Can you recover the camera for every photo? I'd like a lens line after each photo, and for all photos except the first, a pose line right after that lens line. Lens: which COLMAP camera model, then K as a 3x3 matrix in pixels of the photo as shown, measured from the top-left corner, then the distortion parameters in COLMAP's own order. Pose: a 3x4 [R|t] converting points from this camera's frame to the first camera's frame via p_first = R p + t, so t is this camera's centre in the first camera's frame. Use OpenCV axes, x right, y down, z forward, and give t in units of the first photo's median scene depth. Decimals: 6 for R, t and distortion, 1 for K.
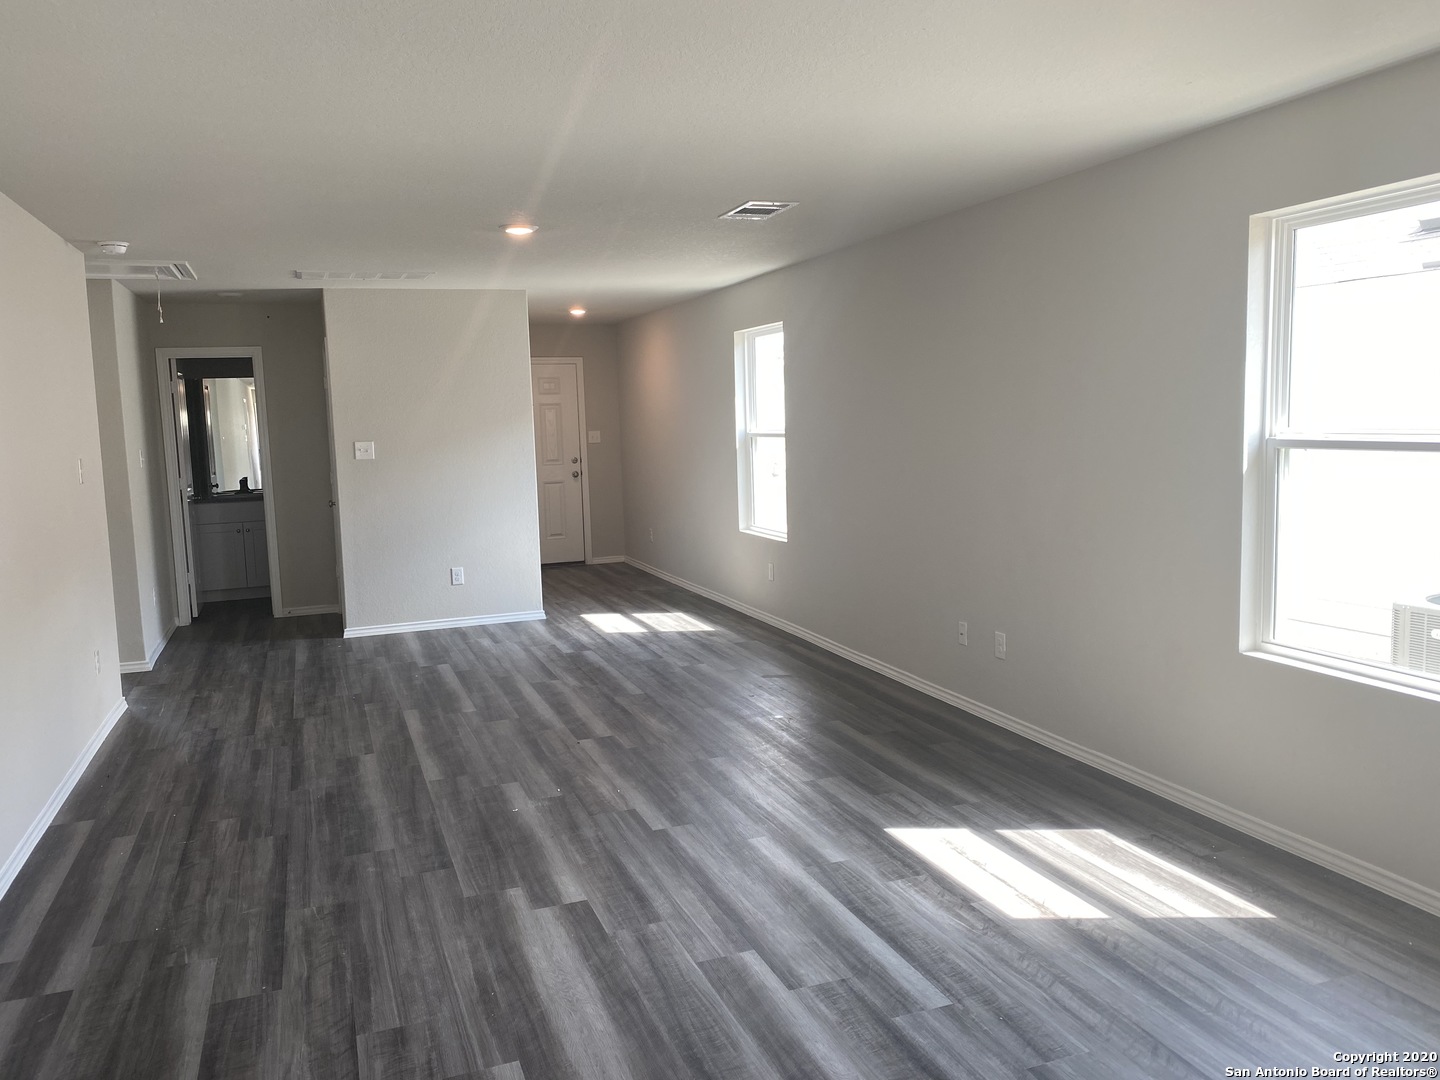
lens RADIAL K [[1111.0, 0, 720.0], [0, 1111.0, 540.0], [0, 0, 1]] dist [-0.029614, 0.005467]
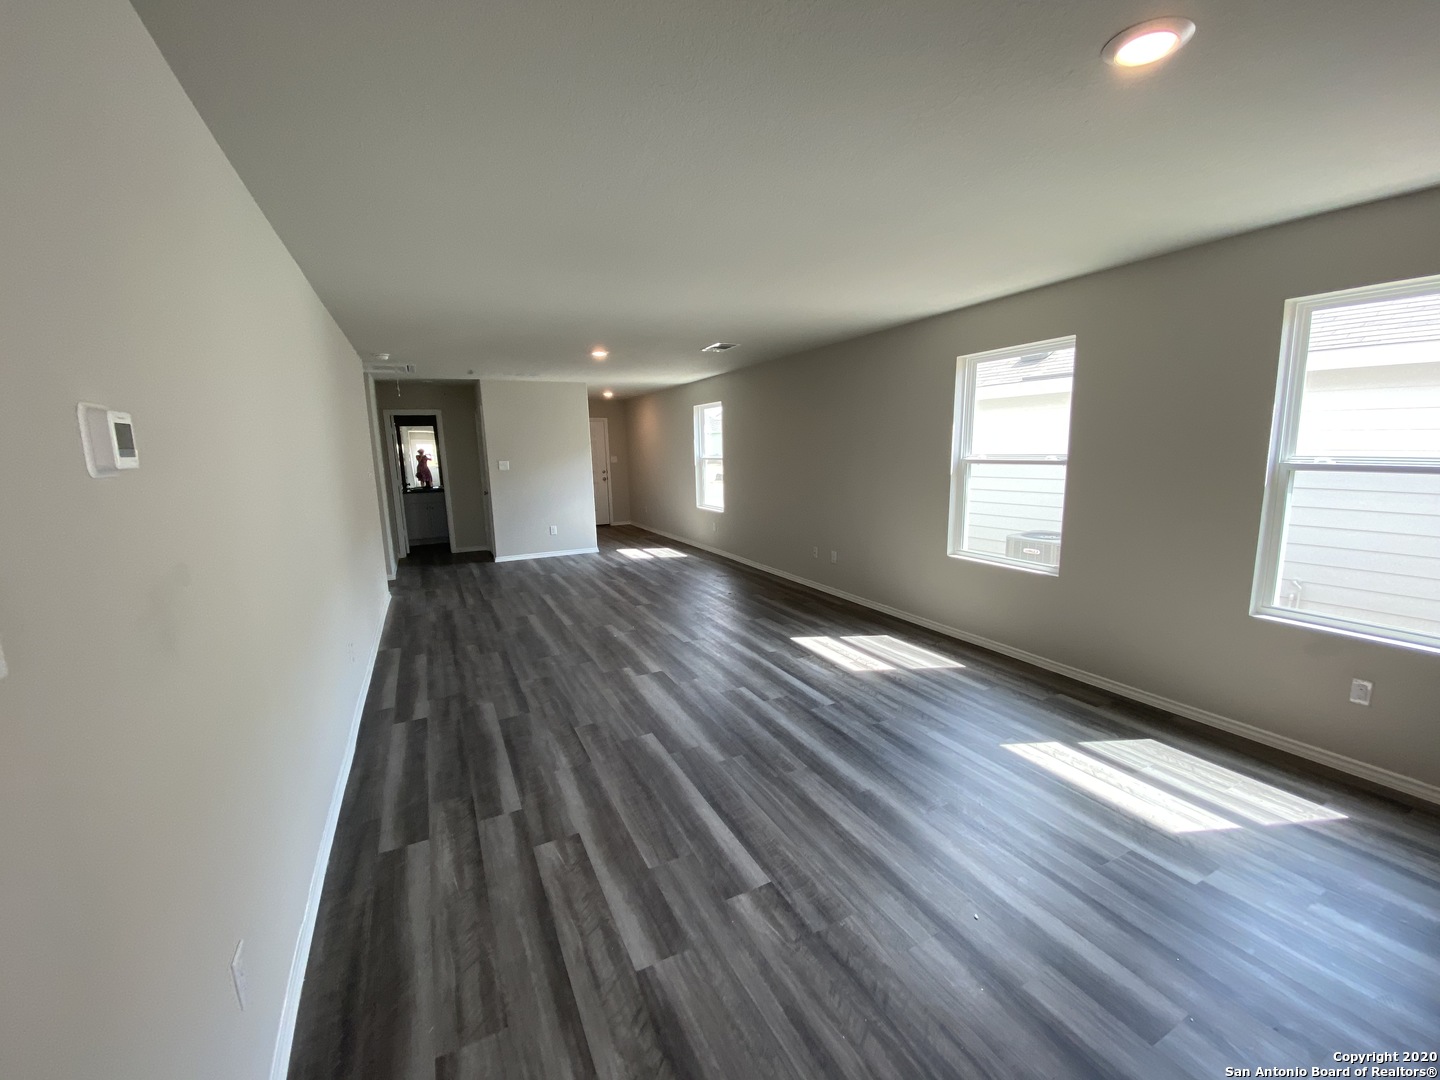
lens RADIAL K [[588.5, 0, 723.8], [0, 588.5, 548.9], [0, 0, 1]] dist [-0.008731, -0.000356]
pose [[0.993373, -0.011366, 0.114372, -0.105156], [0.005221, 0.998533, 0.053885, 0.020176], [-0.114817, -0.052931, 0.991975, -0.117138]]
